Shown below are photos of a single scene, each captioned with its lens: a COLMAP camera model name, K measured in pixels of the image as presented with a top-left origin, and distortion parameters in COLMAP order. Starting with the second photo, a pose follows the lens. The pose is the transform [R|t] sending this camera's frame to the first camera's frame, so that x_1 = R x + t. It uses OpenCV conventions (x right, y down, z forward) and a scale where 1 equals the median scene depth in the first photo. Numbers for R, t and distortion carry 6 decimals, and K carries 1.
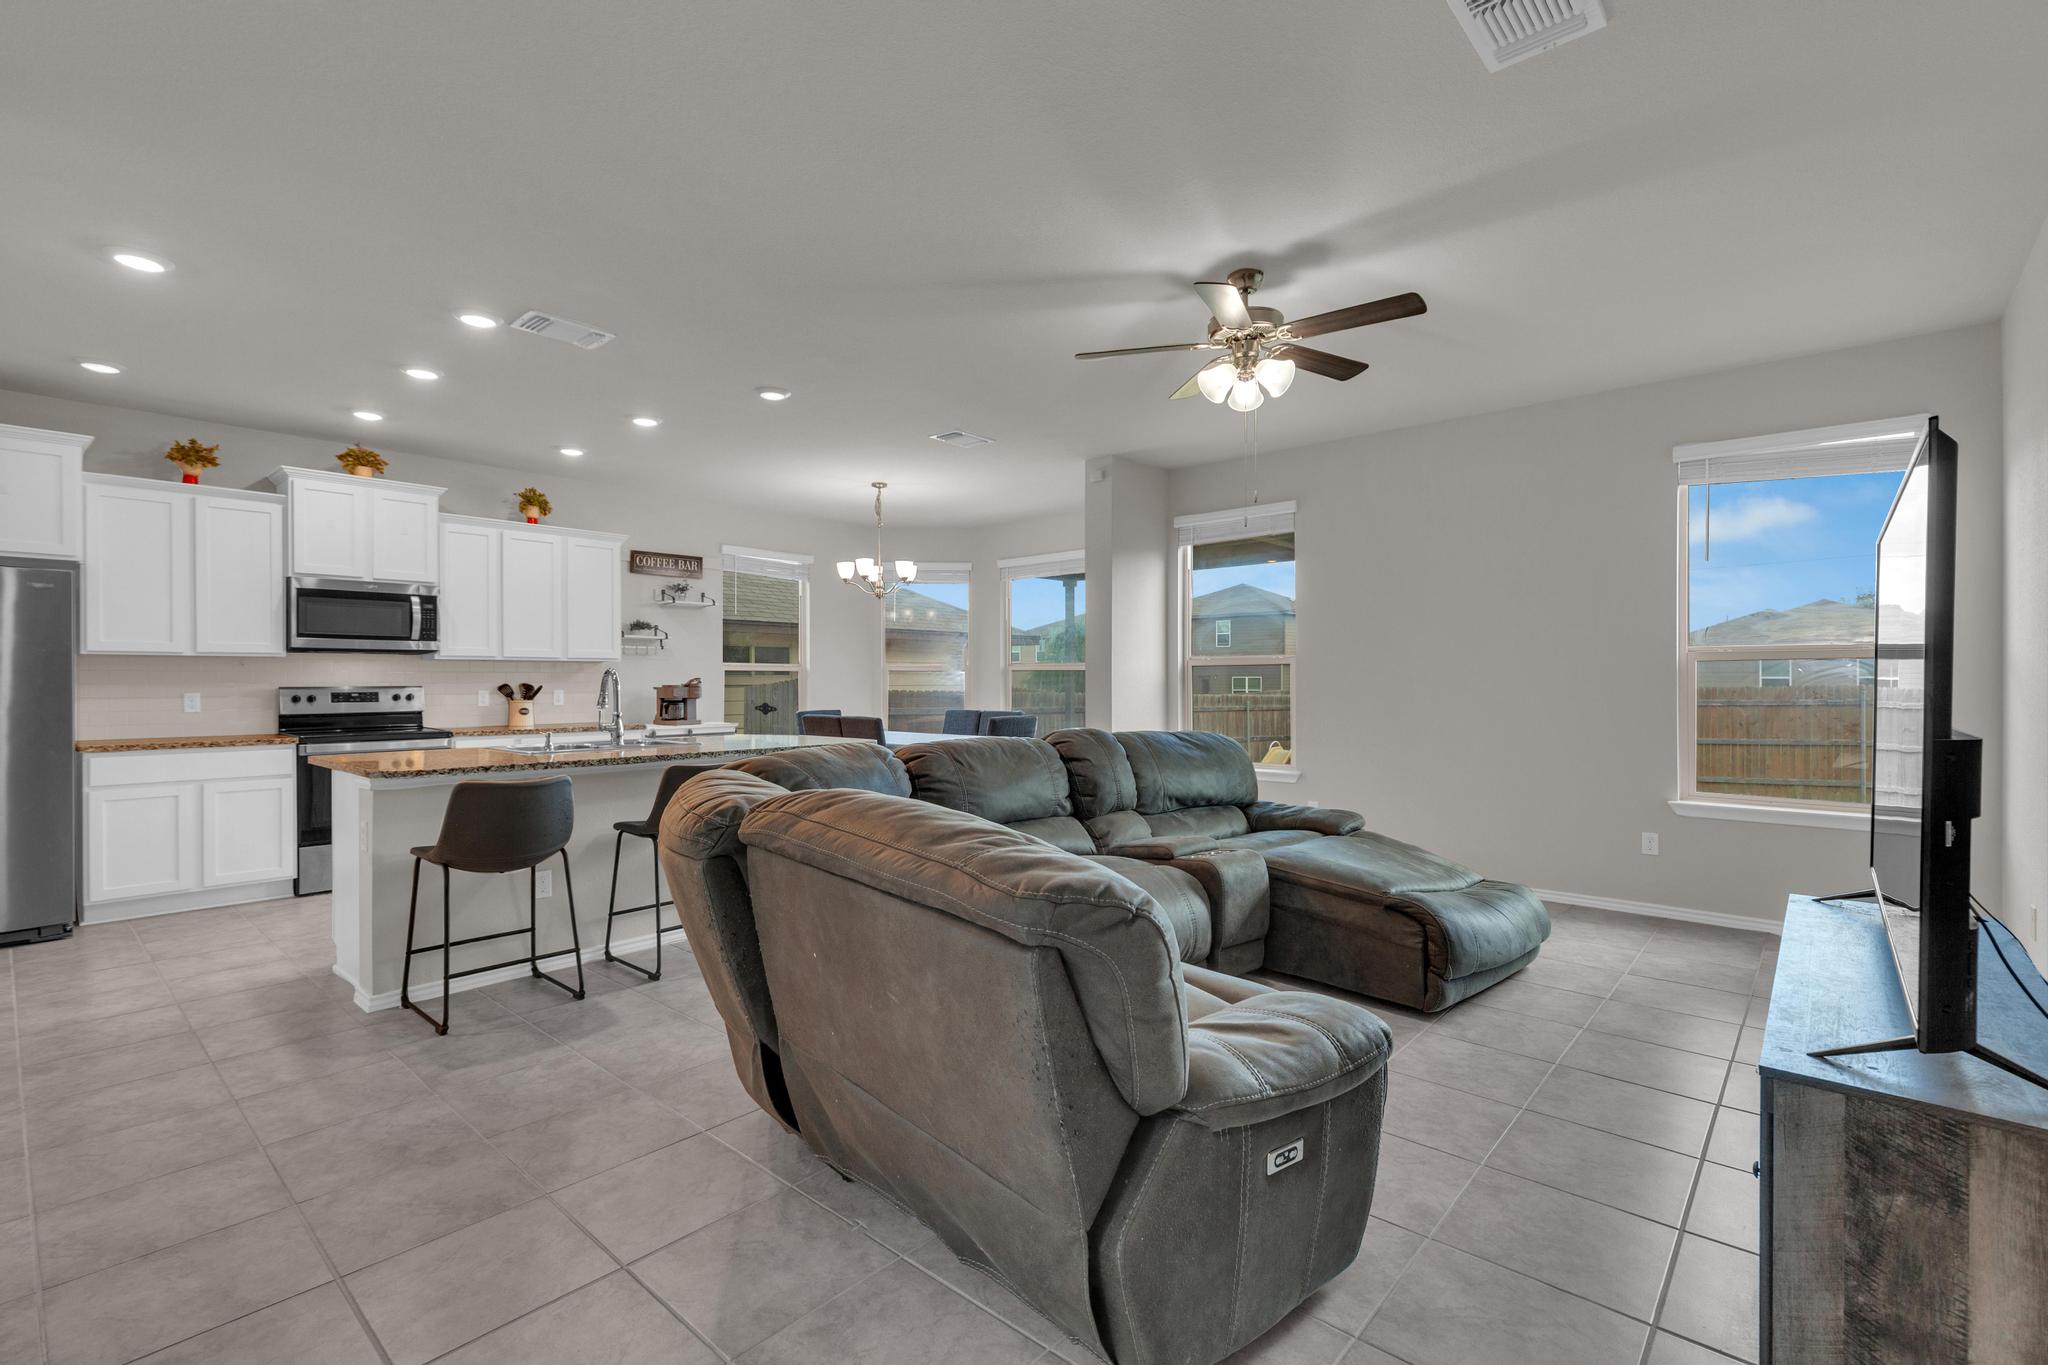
lens RADIAL K [[911.0, 0, 1022.6], [0, 911.0, 681.9], [0, 0, 1]] dist [0.008317, -0.000573]
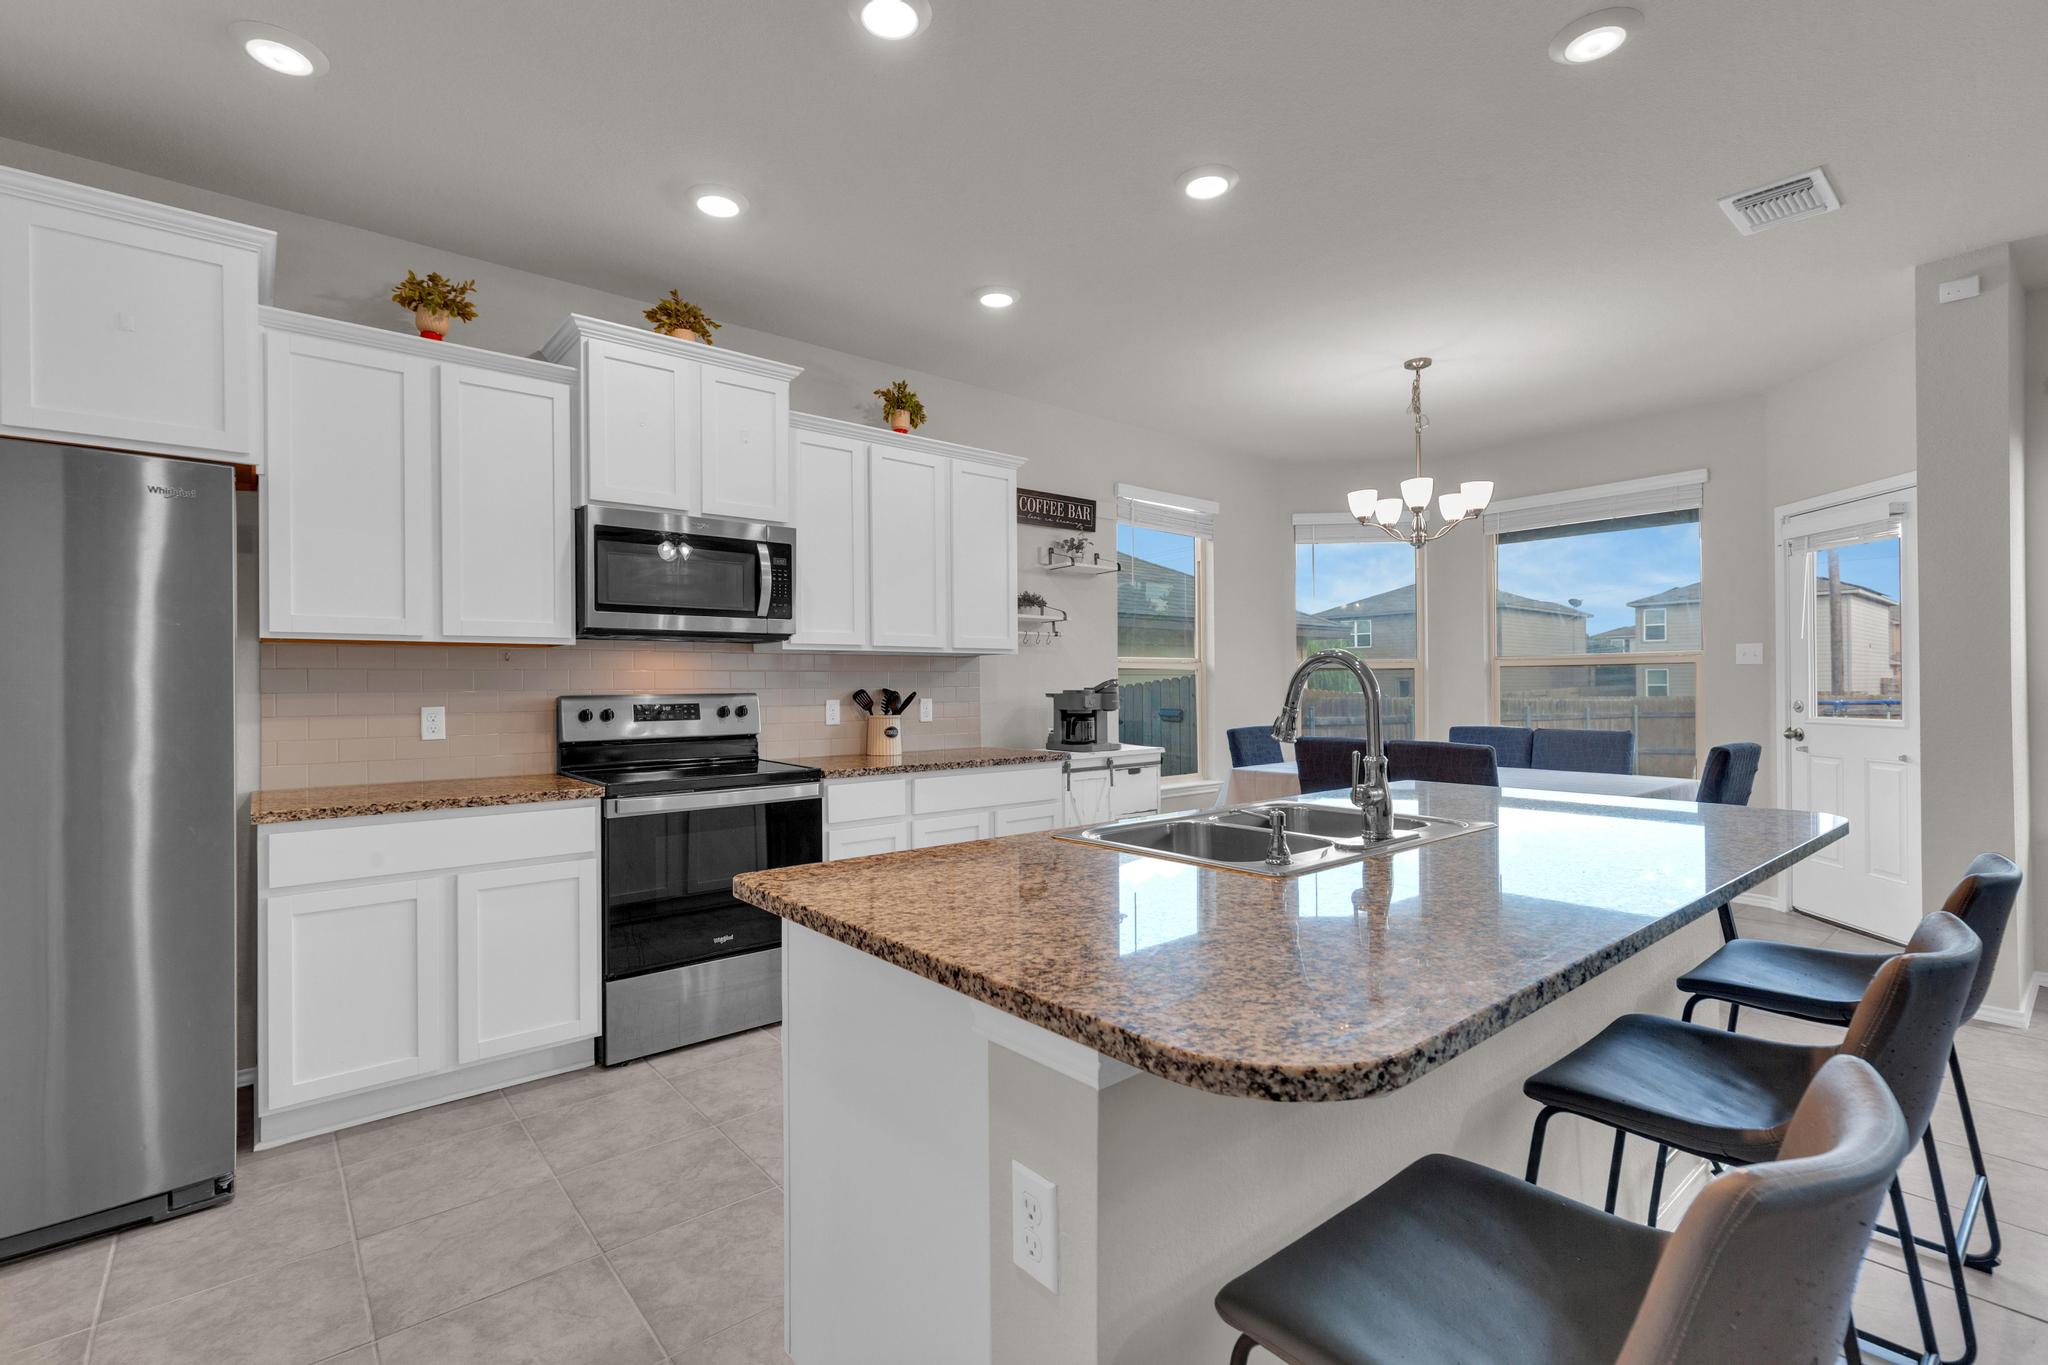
lens RADIAL K [[911.0, 0, 1025.2], [0, 911.0, 683.1], [0, 0, 1]] dist [0.008317, -0.000573]
pose [[0.990045, -0.004530, -0.140681, -0.398928], [0.004216, 0.999988, -0.002534, -0.000186], [0.140691, 0.001916, 0.990052, 0.420940]]
